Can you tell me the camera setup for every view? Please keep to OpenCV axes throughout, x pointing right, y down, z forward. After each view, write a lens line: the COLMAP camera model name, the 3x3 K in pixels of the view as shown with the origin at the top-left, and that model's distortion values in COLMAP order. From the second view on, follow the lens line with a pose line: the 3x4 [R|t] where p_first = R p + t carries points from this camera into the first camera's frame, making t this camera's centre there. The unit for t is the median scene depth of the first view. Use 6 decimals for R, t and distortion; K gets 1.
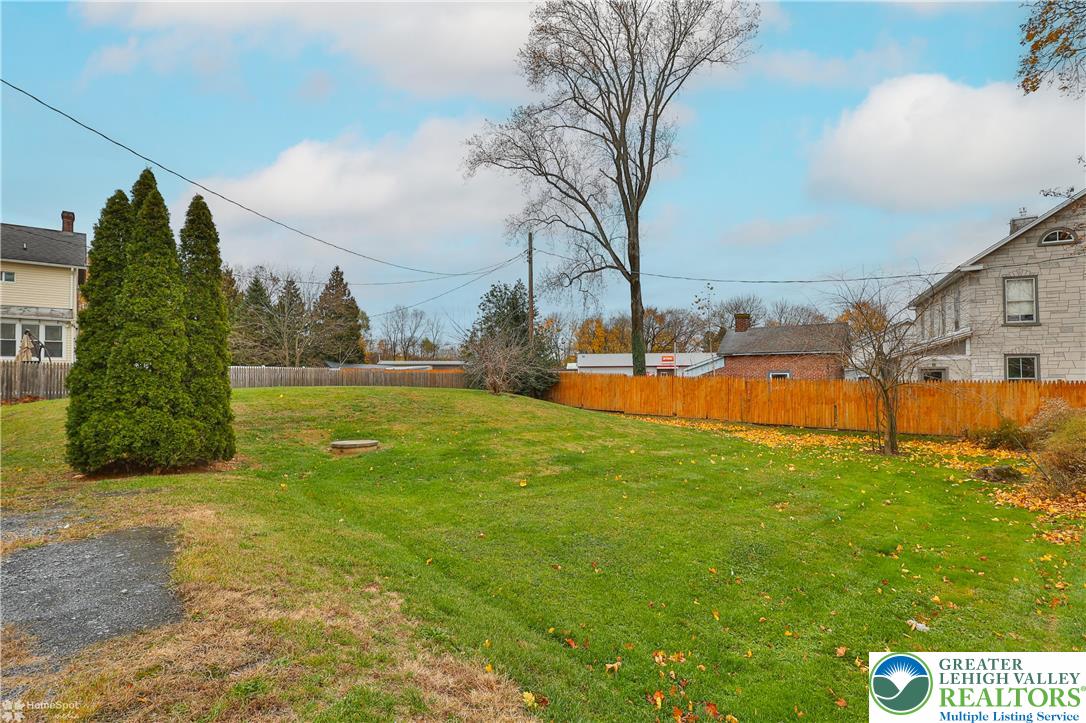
lens RADIAL K [[566.7, 0, 545.6], [0, 566.7, 376.0], [0, 0, 1]] dist [0.000414, 0.000347]
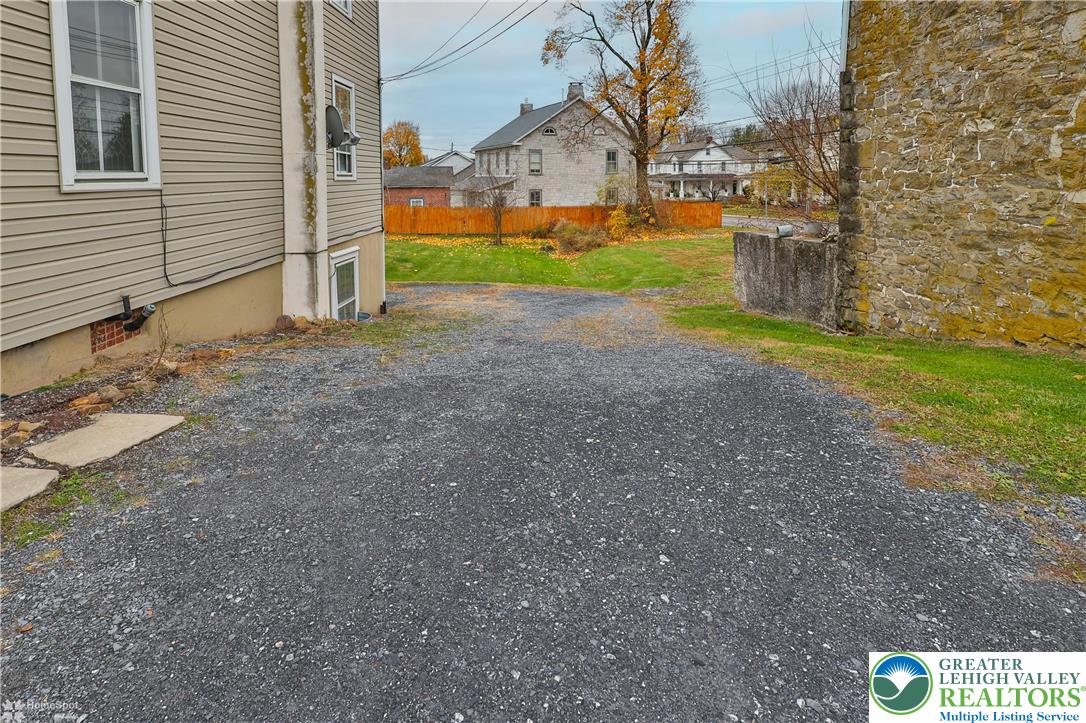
lens RADIAL K [[566.7, 0, 545.6], [0, 566.7, 376.0], [0, 0, 1]] dist [0.000414, 0.000347]
pose [[0.687529, -0.245591, 0.683366, -0.695900], [0.003797, 0.942275, 0.334818, -0.089771], [-0.726147, -0.227602, 0.648774, -0.504008]]
